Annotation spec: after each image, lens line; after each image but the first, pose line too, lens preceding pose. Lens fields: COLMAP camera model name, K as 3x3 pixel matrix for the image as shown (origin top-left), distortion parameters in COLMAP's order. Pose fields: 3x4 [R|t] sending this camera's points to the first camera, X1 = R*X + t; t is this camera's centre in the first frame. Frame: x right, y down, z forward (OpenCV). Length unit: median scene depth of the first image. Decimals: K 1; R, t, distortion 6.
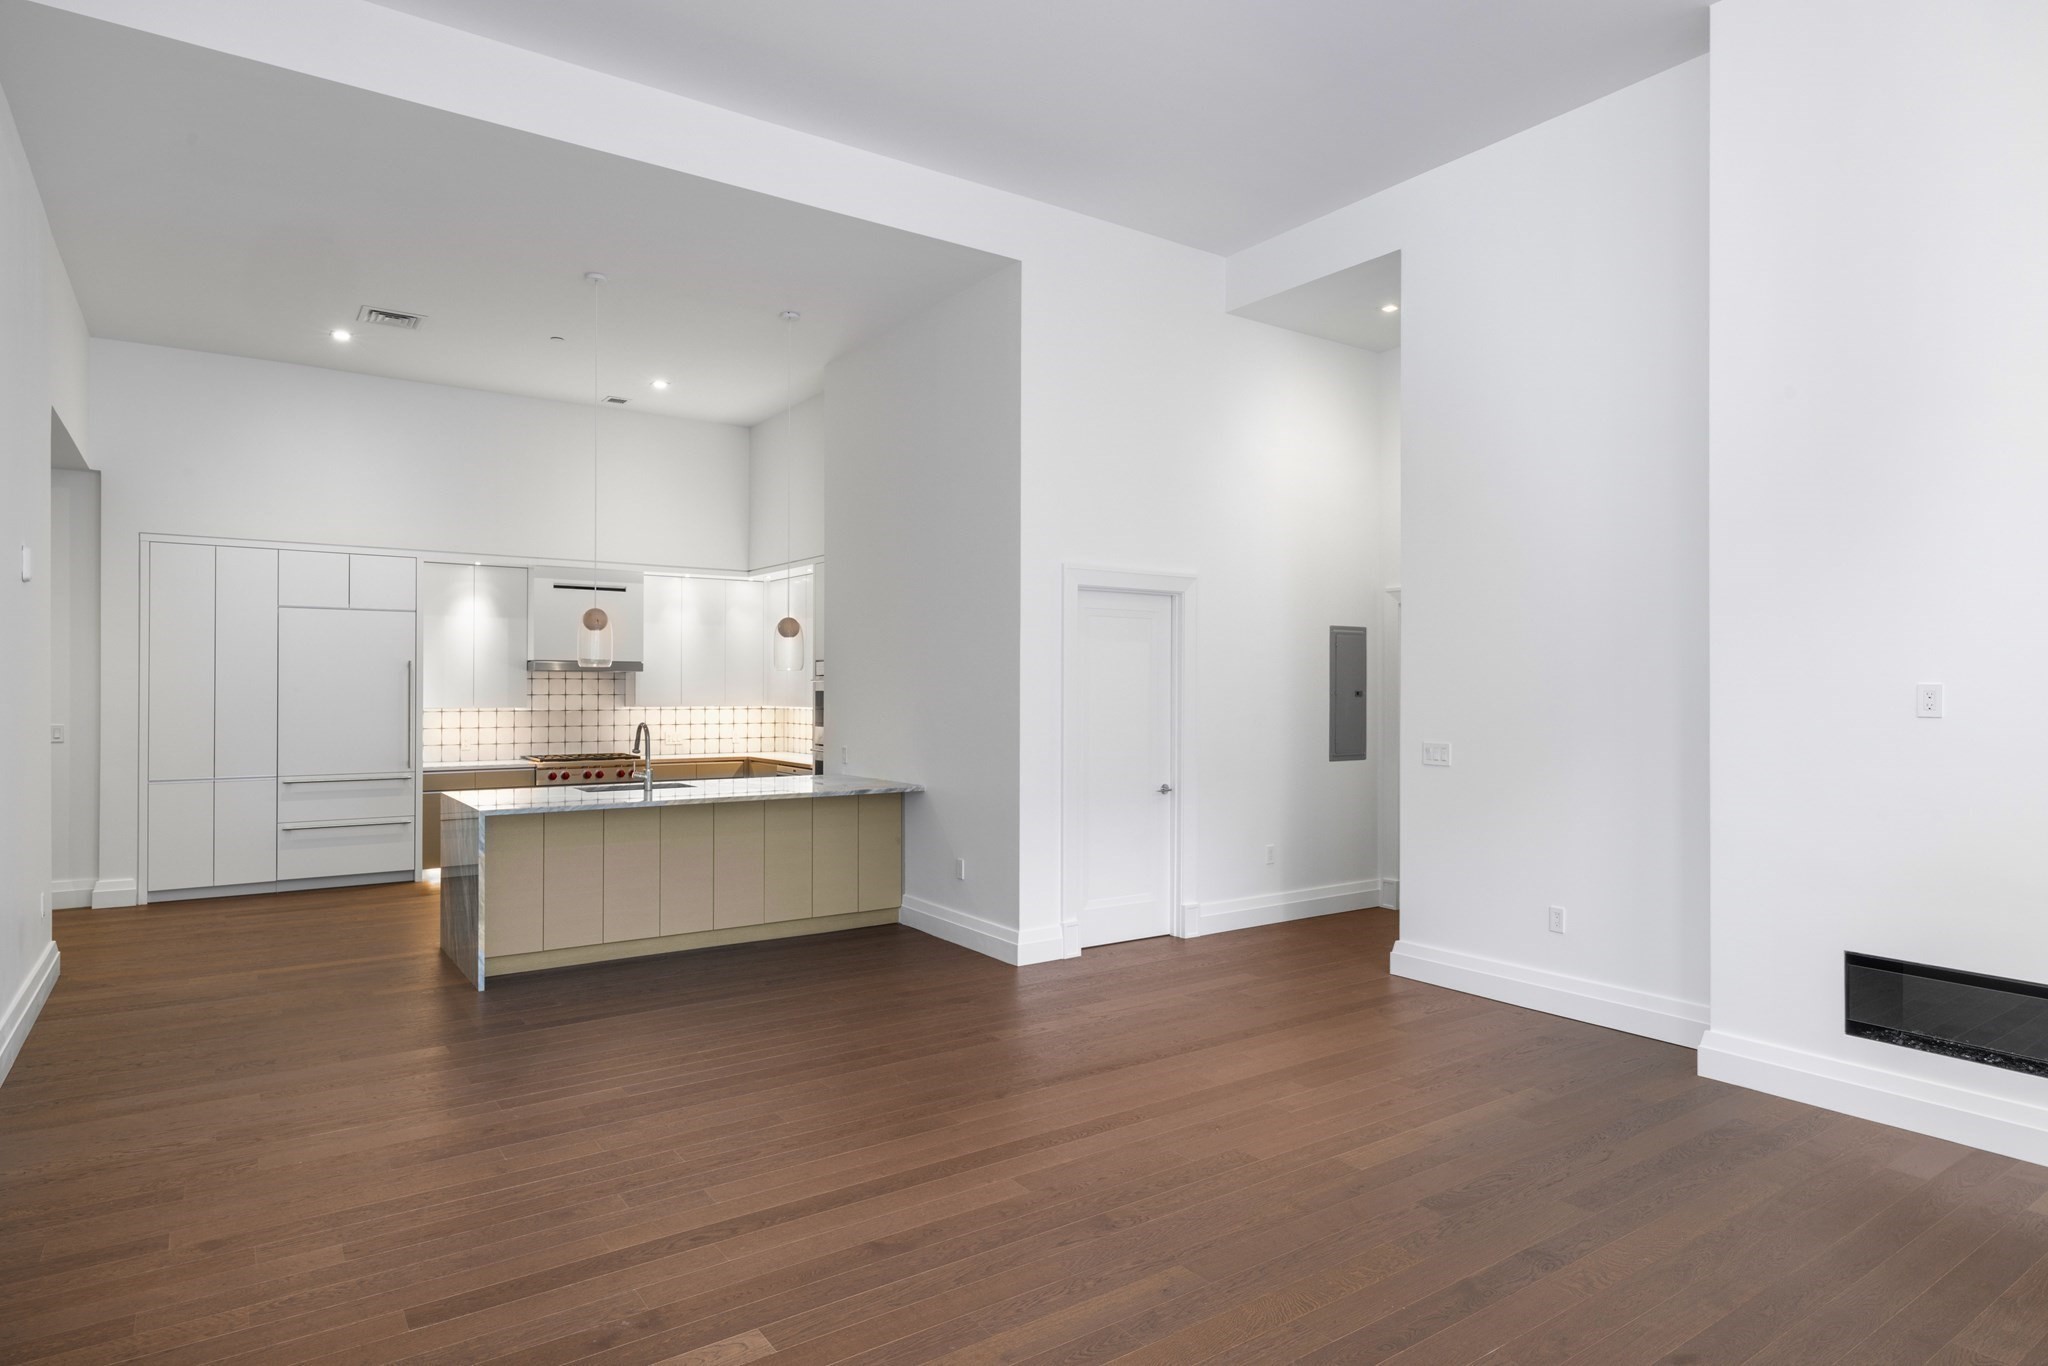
lens RADIAL K [[1131.6, 0, 1029.5], [0, 1131.6, 680.5], [0, 0, 1]] dist [-0.007369, 0.000079]
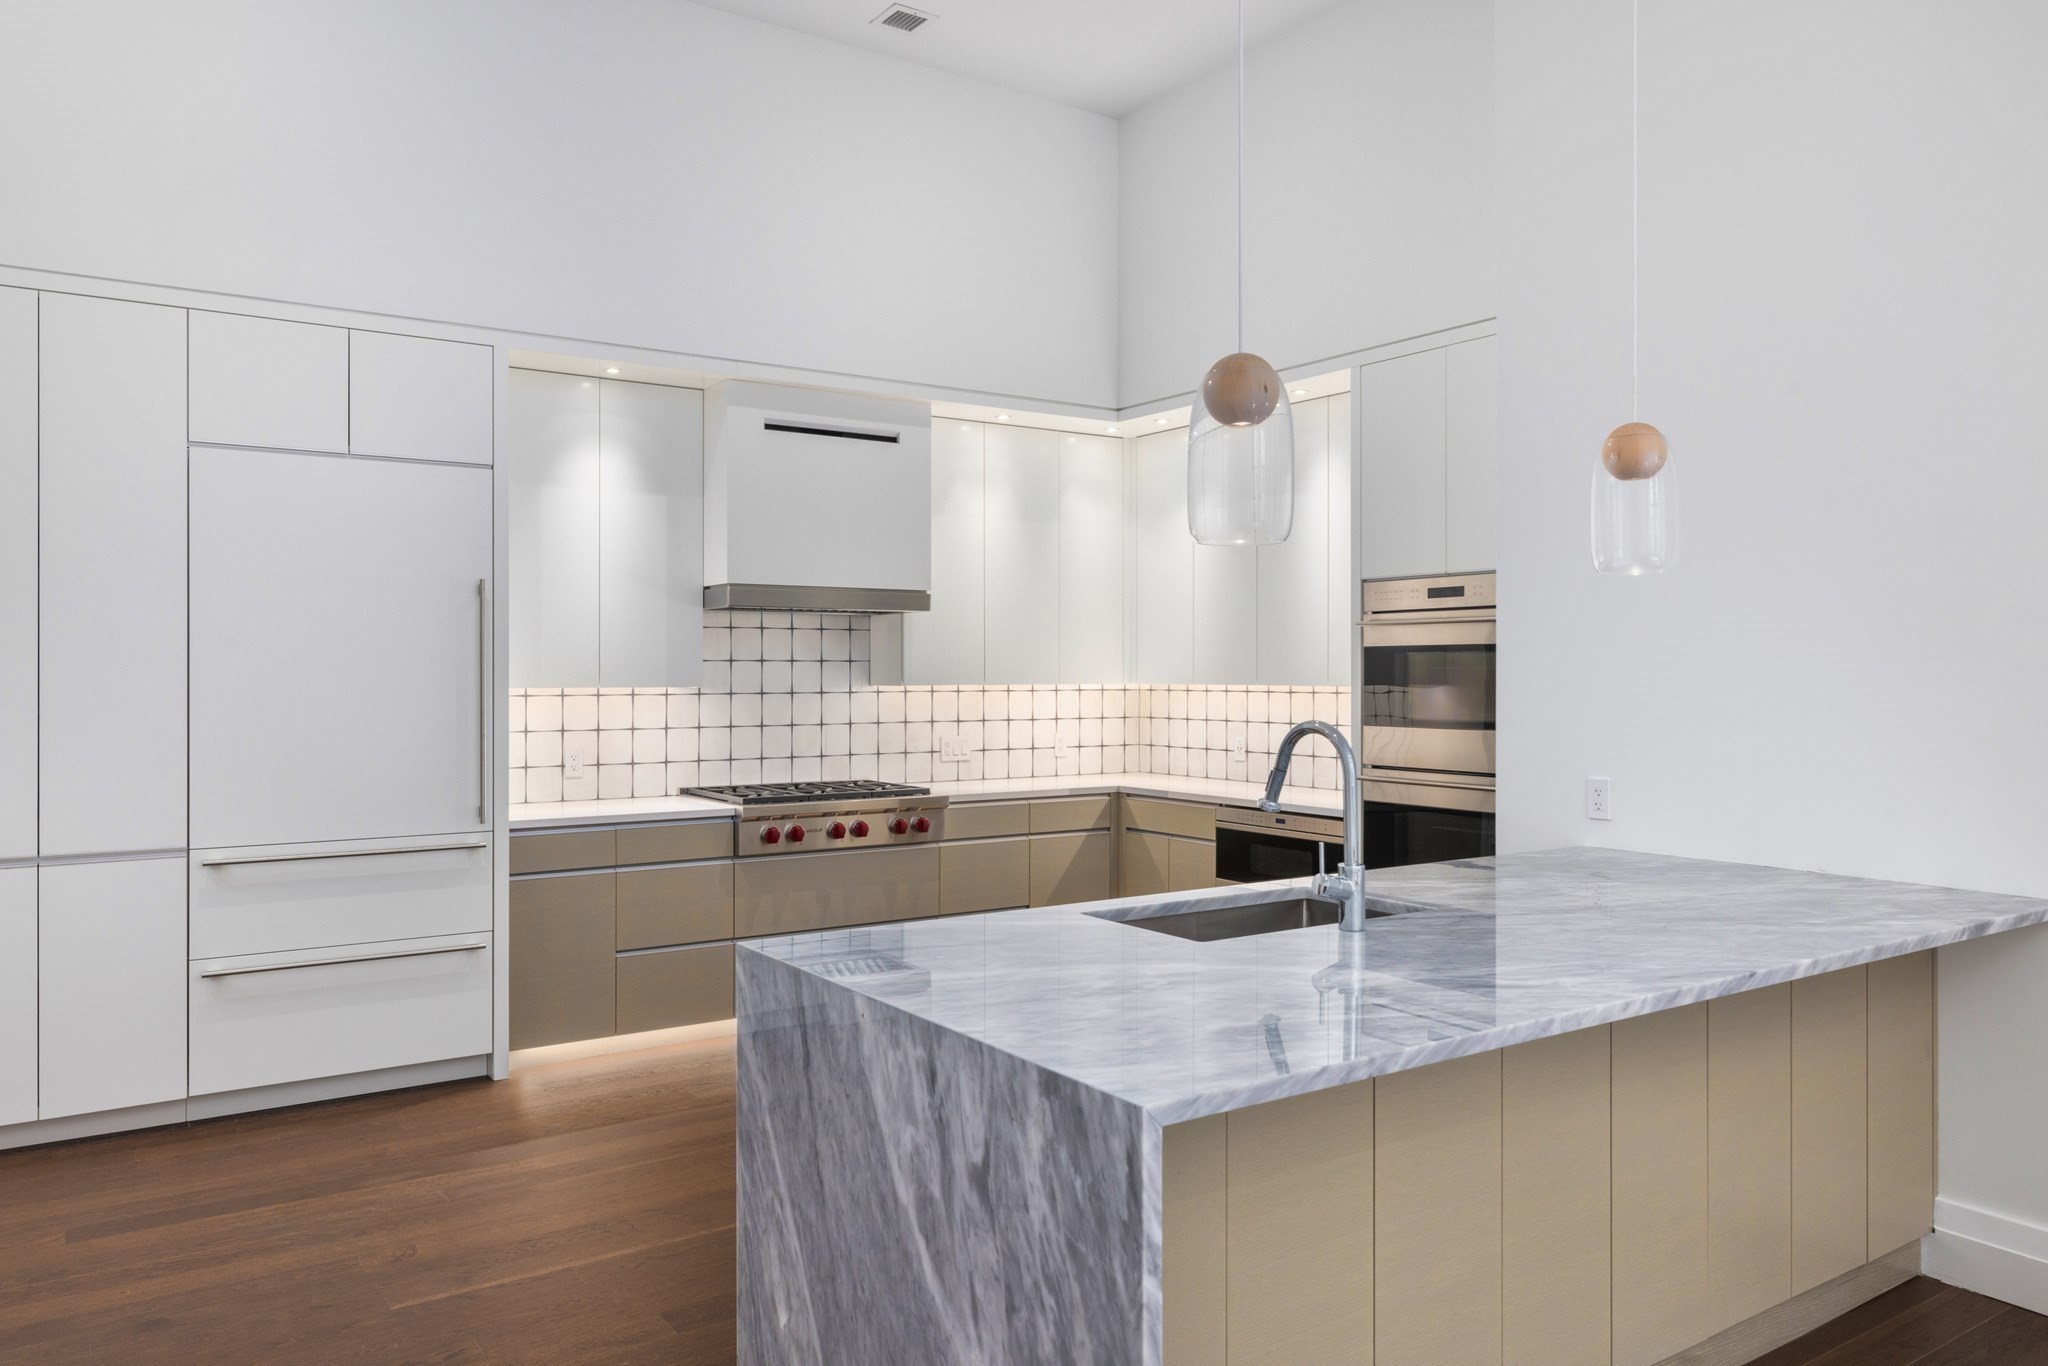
lens RADIAL K [[1389.9, 0, 1027.8], [0, 1389.9, 670.9], [0, 0, 1]] dist [-0.004778, 0.000161]
pose [[0.999977, -0.001086, -0.006630, -0.313193], [0.001142, 0.999964, 0.008411, 0.013034], [0.006621, -0.008419, 0.999943, 0.433795]]
